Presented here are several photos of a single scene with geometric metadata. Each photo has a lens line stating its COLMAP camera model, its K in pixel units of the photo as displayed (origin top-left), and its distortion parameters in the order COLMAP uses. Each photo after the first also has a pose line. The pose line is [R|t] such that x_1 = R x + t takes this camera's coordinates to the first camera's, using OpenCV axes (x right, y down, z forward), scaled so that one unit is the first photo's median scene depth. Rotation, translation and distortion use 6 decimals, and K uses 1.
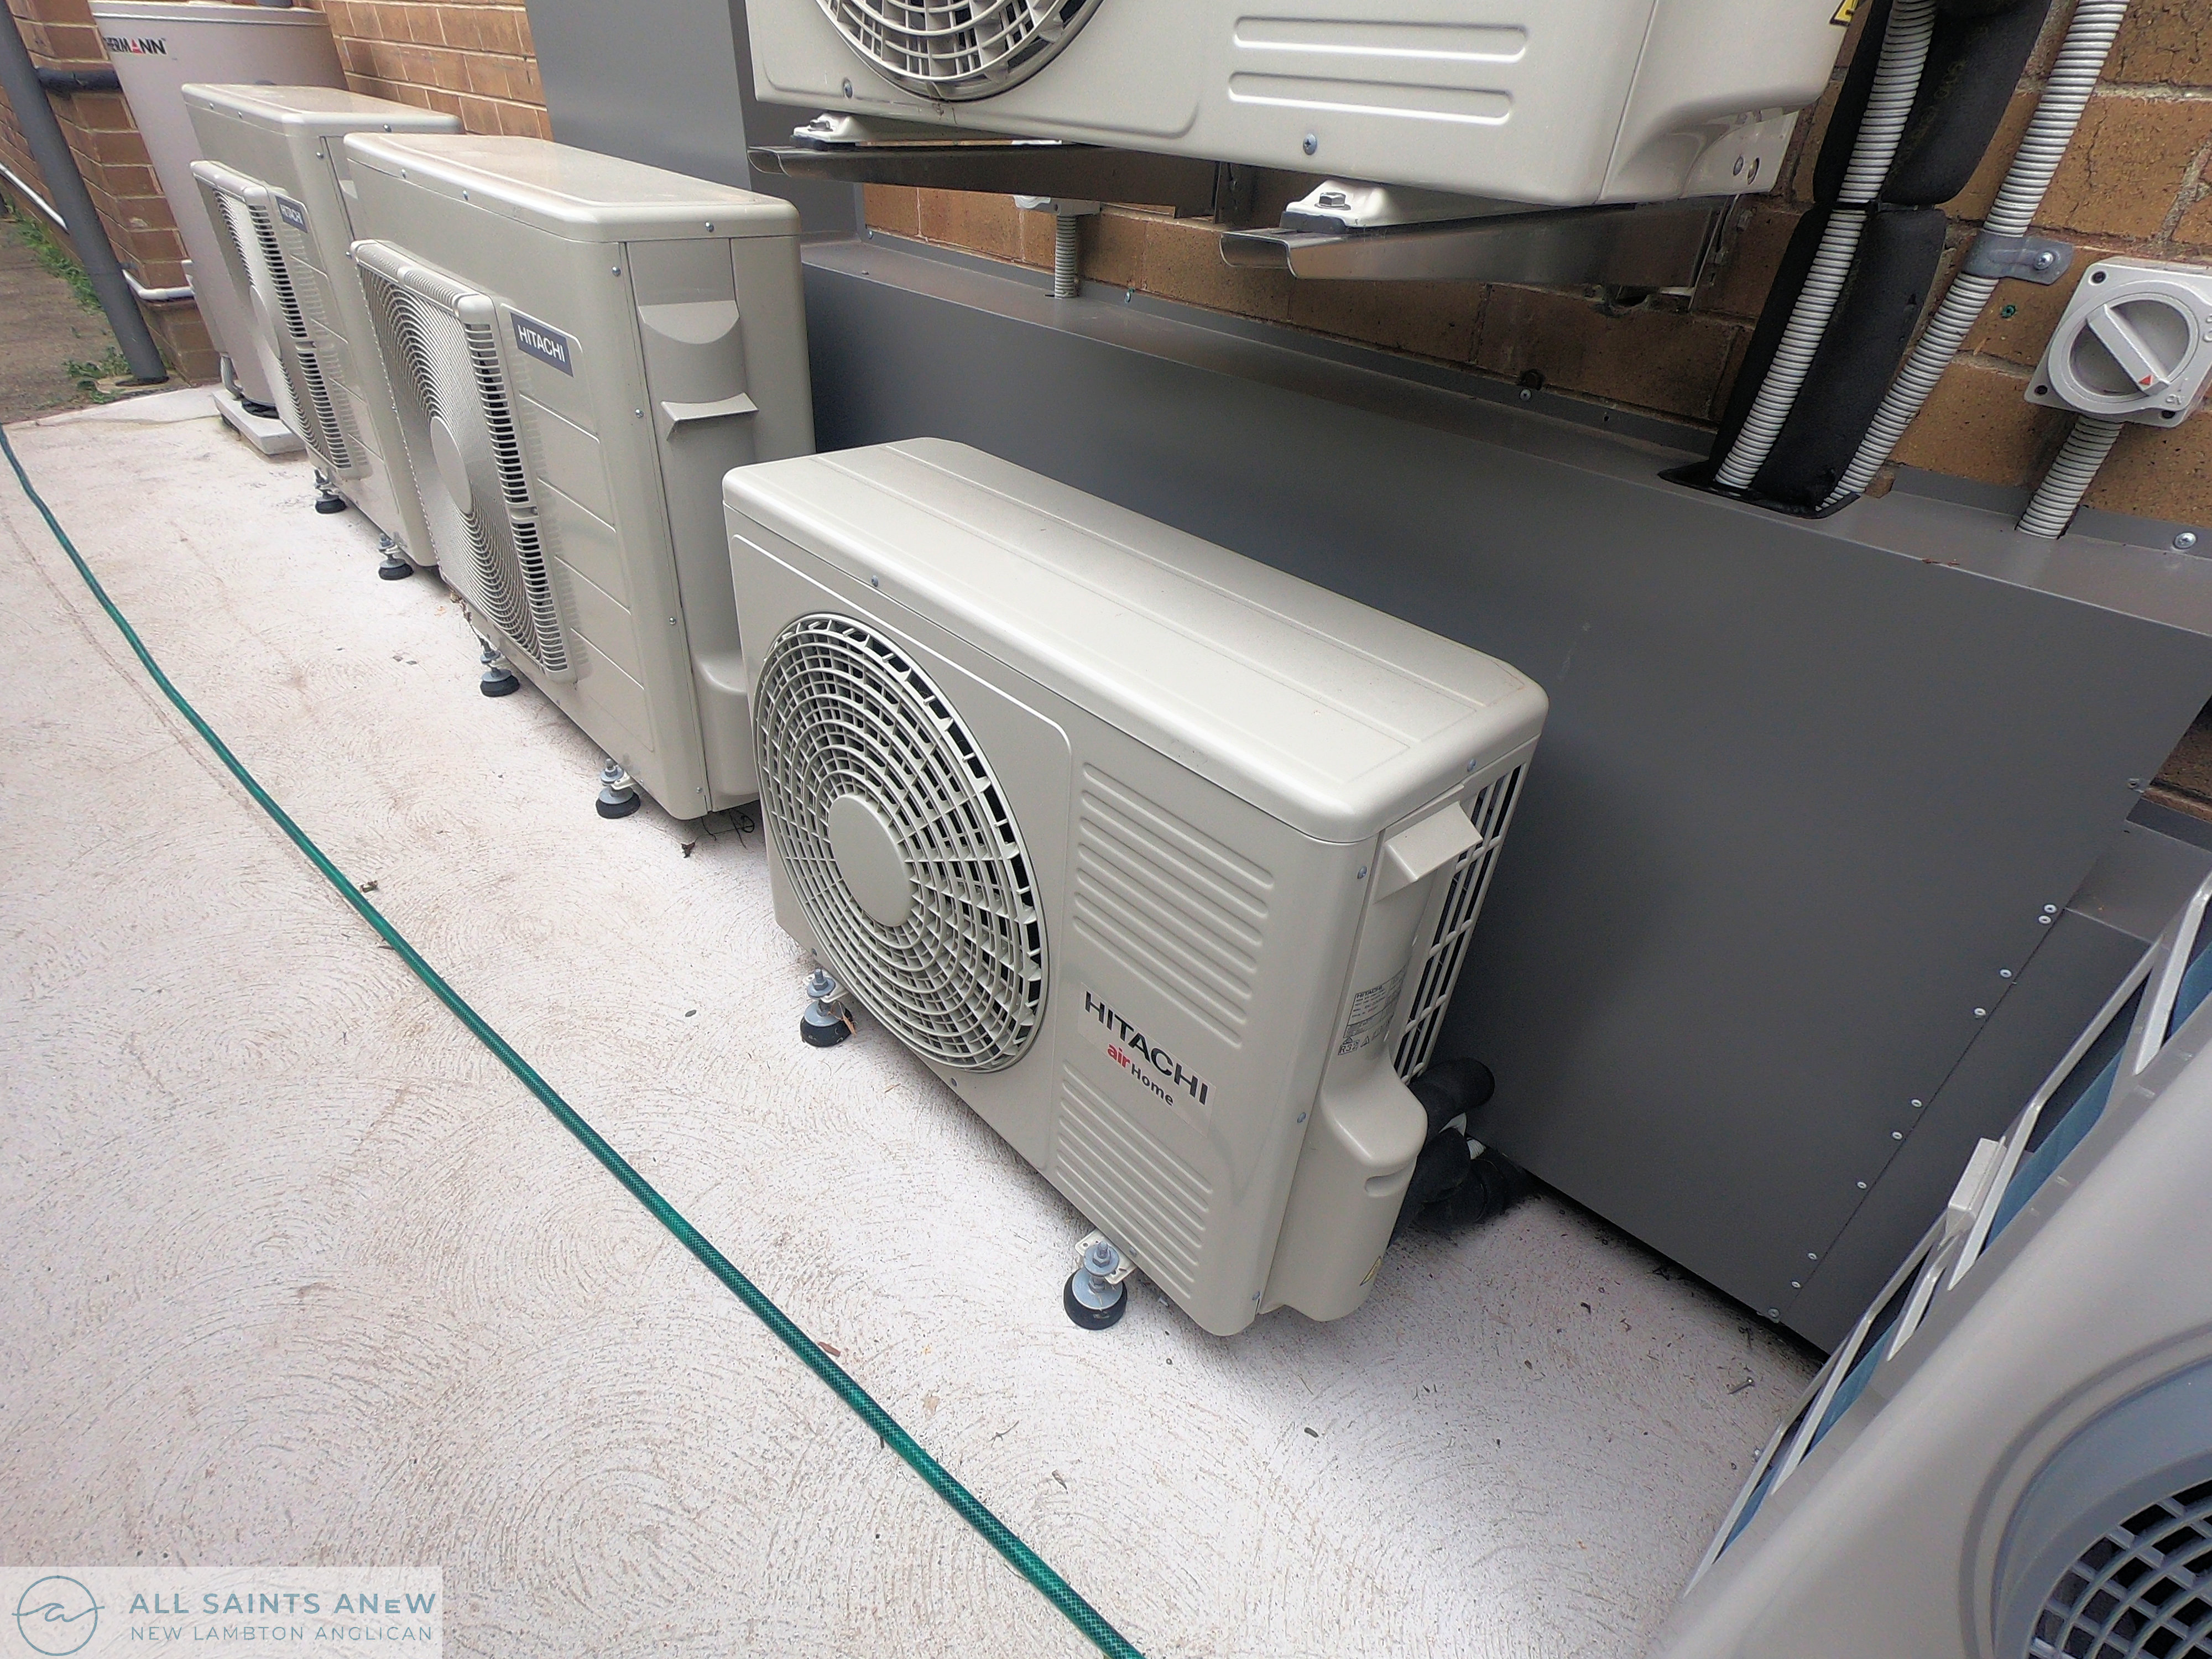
lens RADIAL K [[1092.7, 0, 1106.0], [0, 1092.7, 829.5], [0, 0, 1]] dist [0.000113, -0.000358]
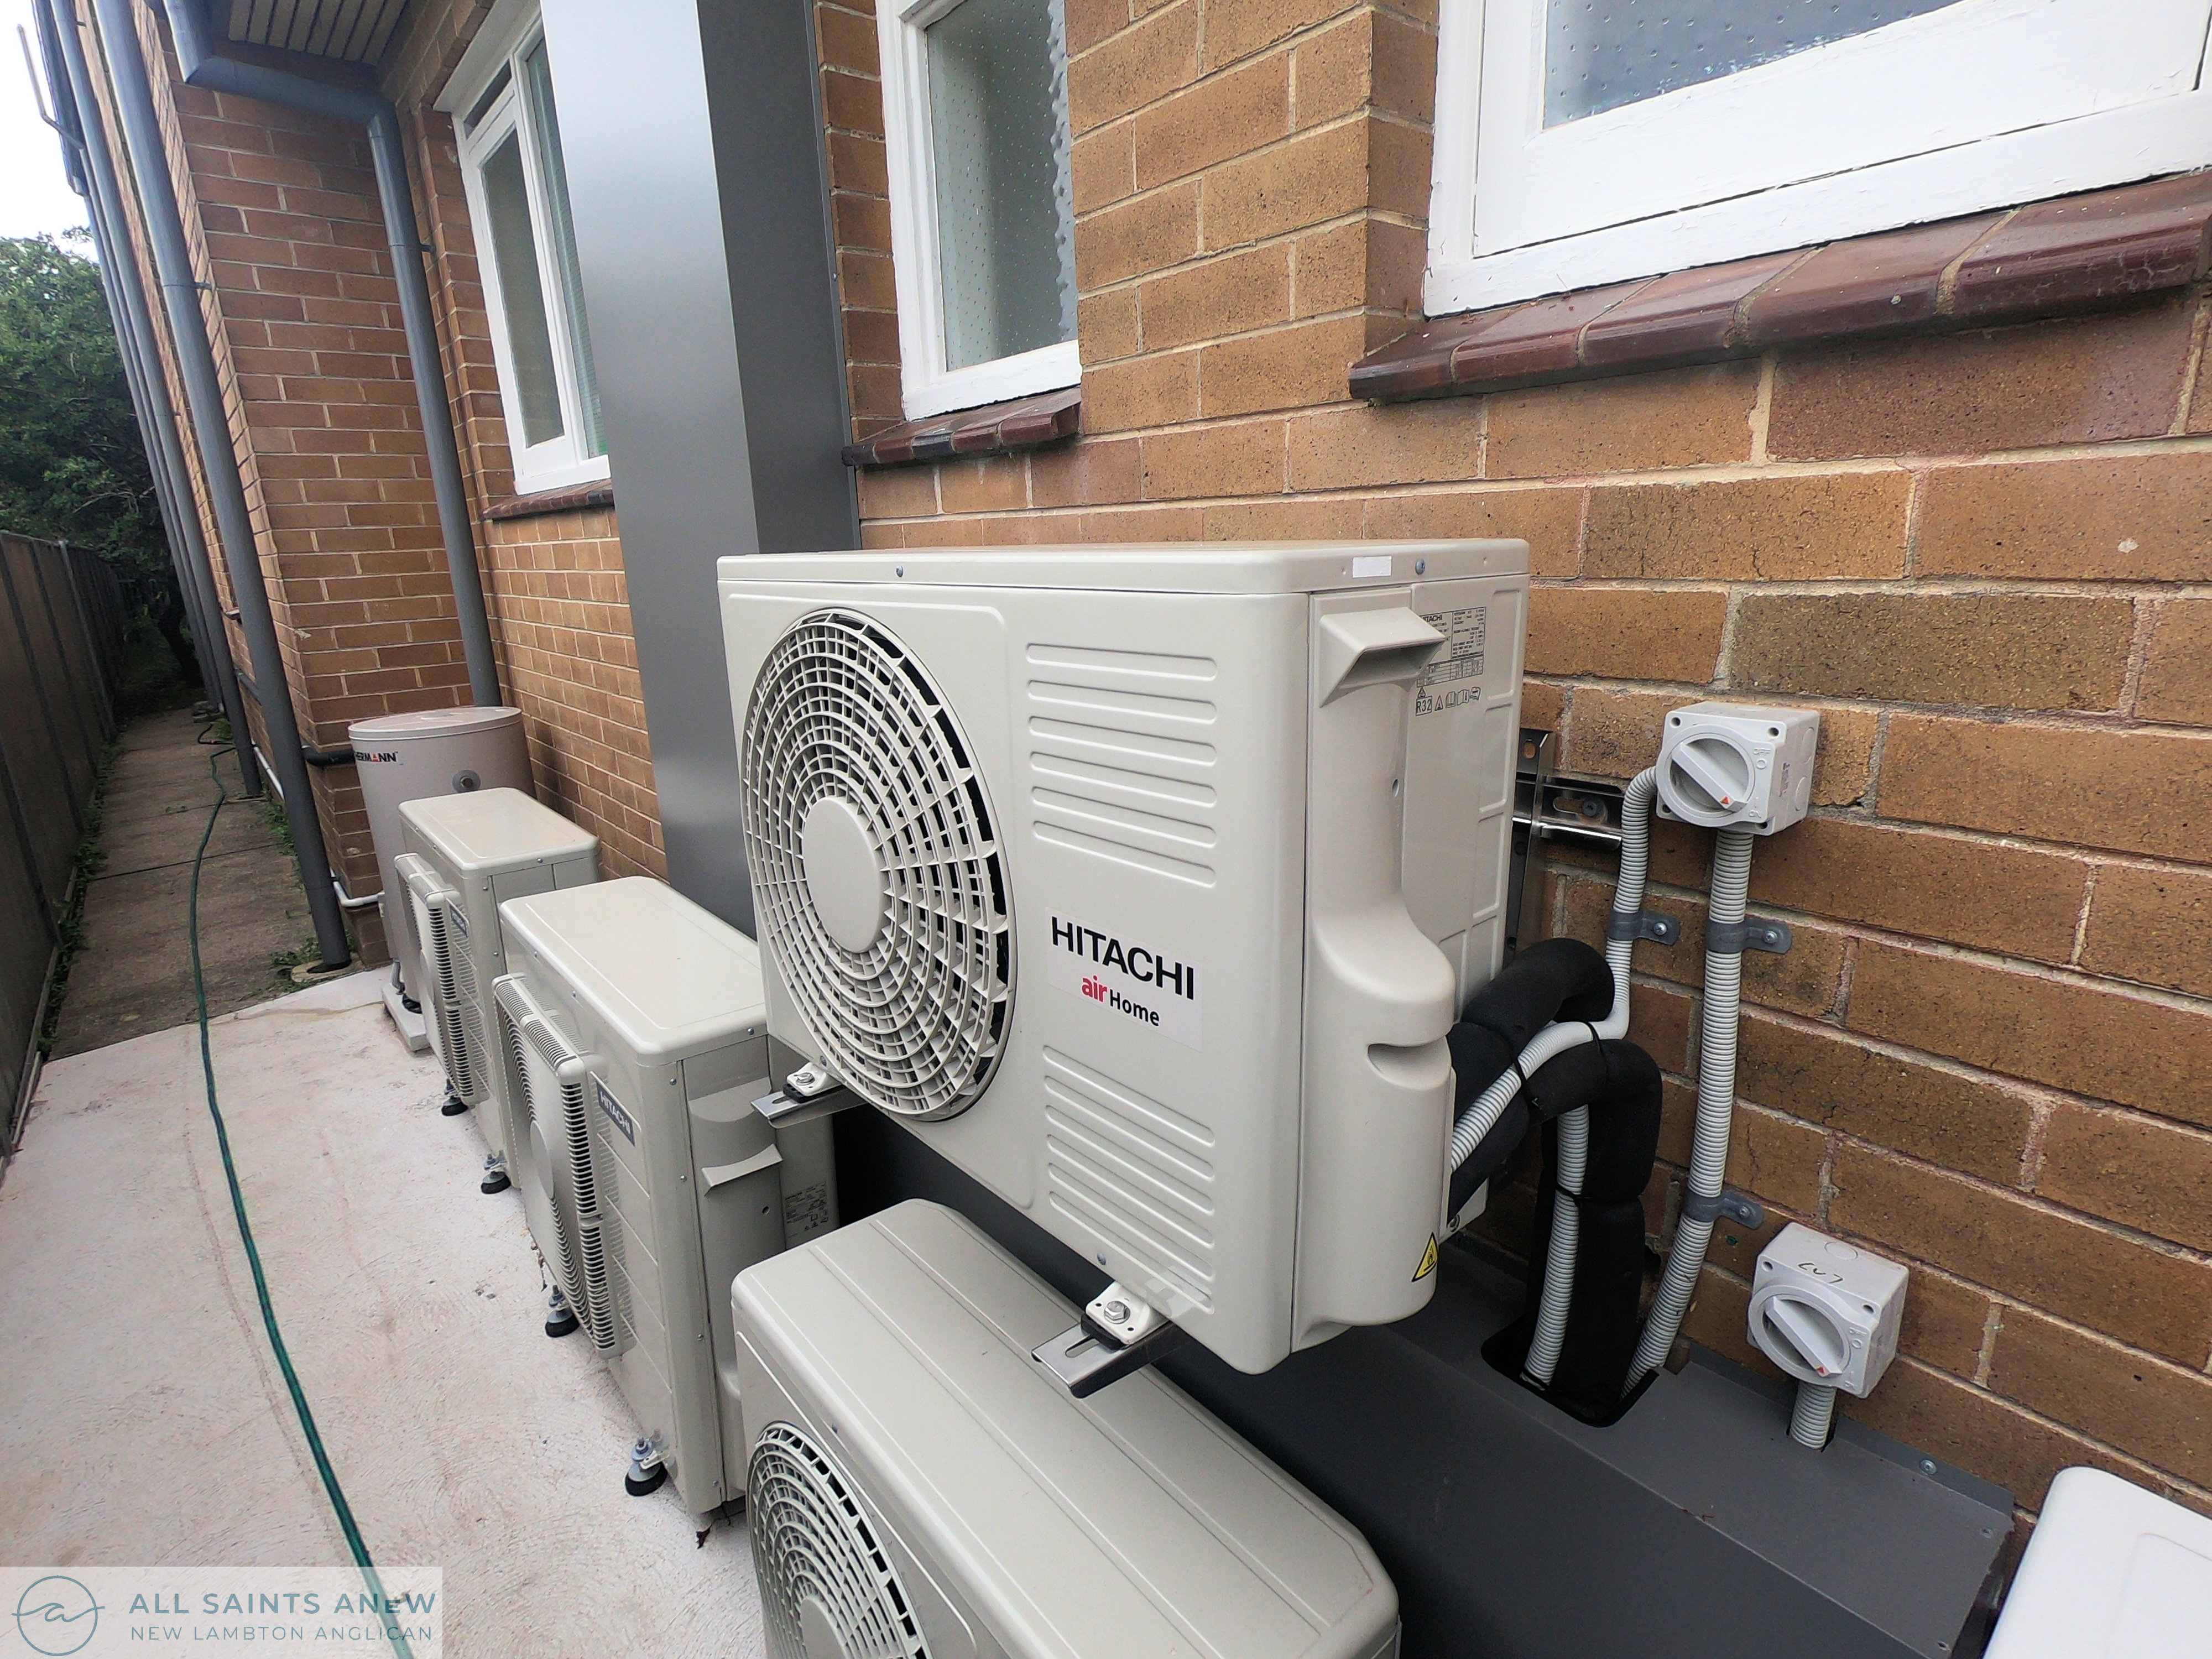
lens RADIAL K [[1092.1, 0, 1106.0], [0, 1092.1, 829.5], [0, 0, 1]] dist [0.002798, -0.001170]
pose [[0.995295, -0.059273, -0.076649, 0.117487], [0.028648, 0.935713, -0.351596, -0.230132], [0.092562, 0.347746, 0.933009, -0.167632]]
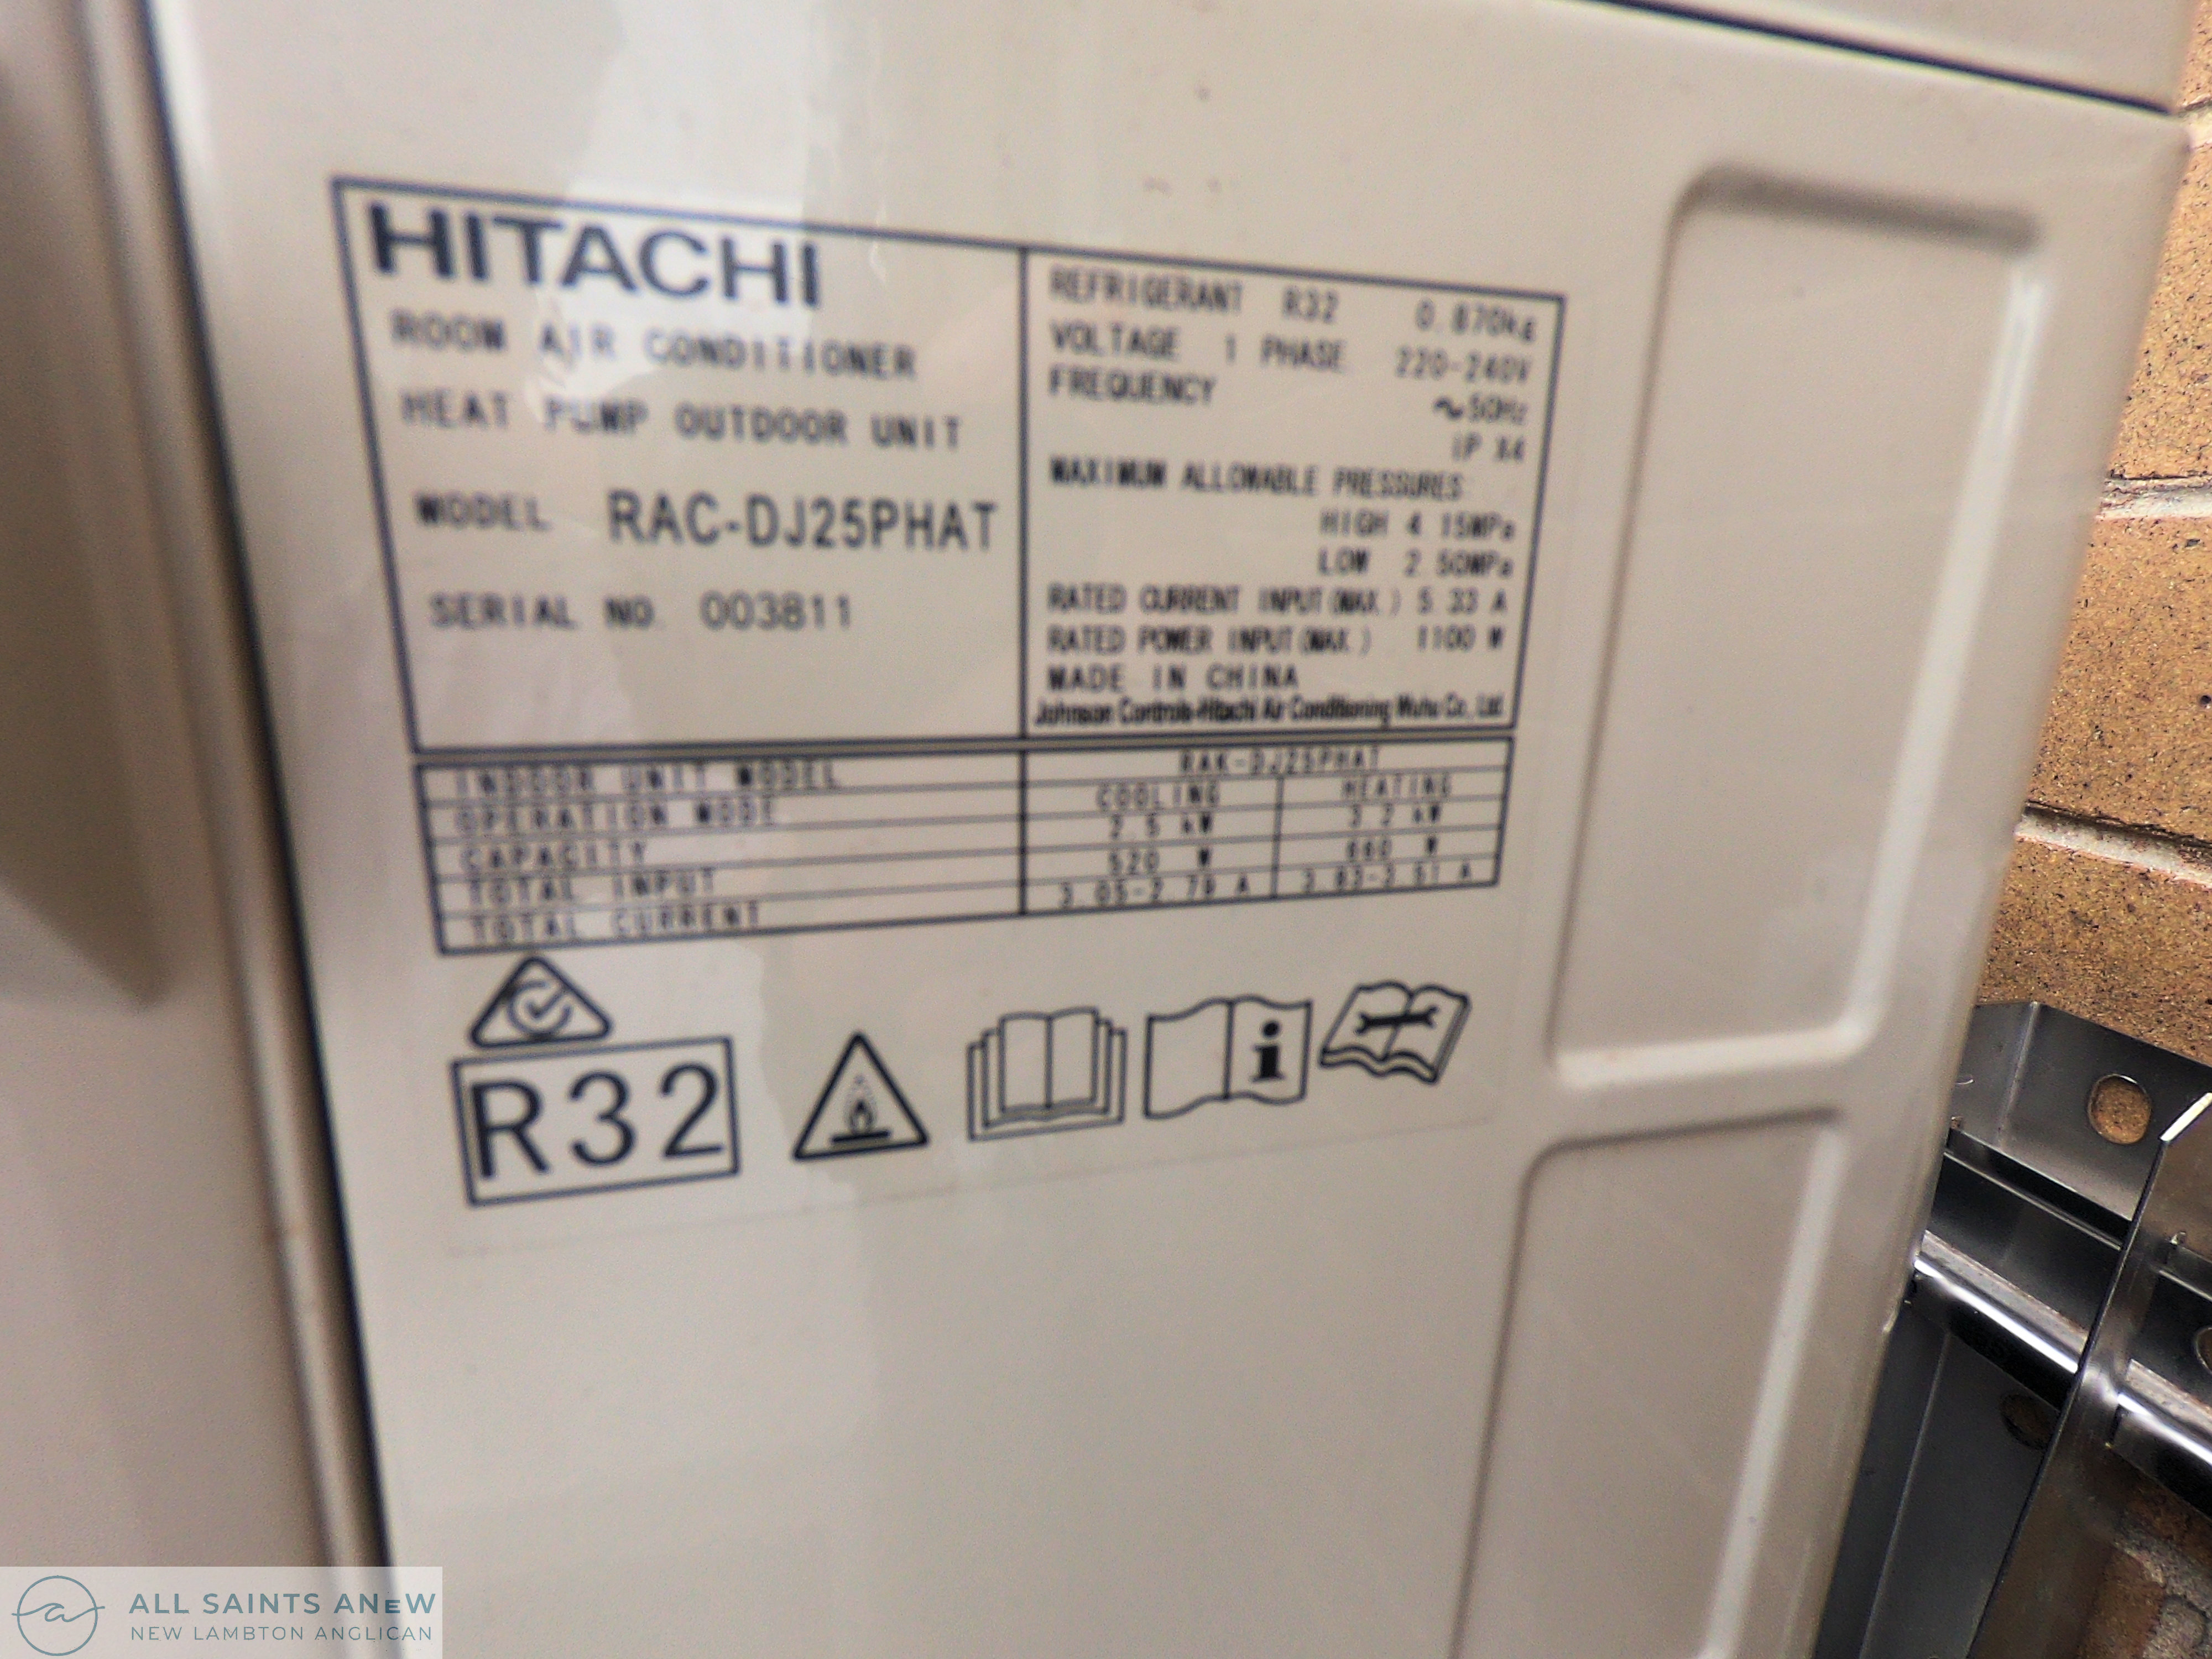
lens RADIAL K [[1092.1, 0, 1106.0], [0, 1092.1, 829.5], [0, 0, 1]] dist [0.002798, -0.001170]
pose [[0.868200, 0.107093, -0.484520, 0.246207], [-0.282276, 0.909643, -0.304747, -0.418366], [0.408104, 0.401349, 0.819981, 0.179265]]
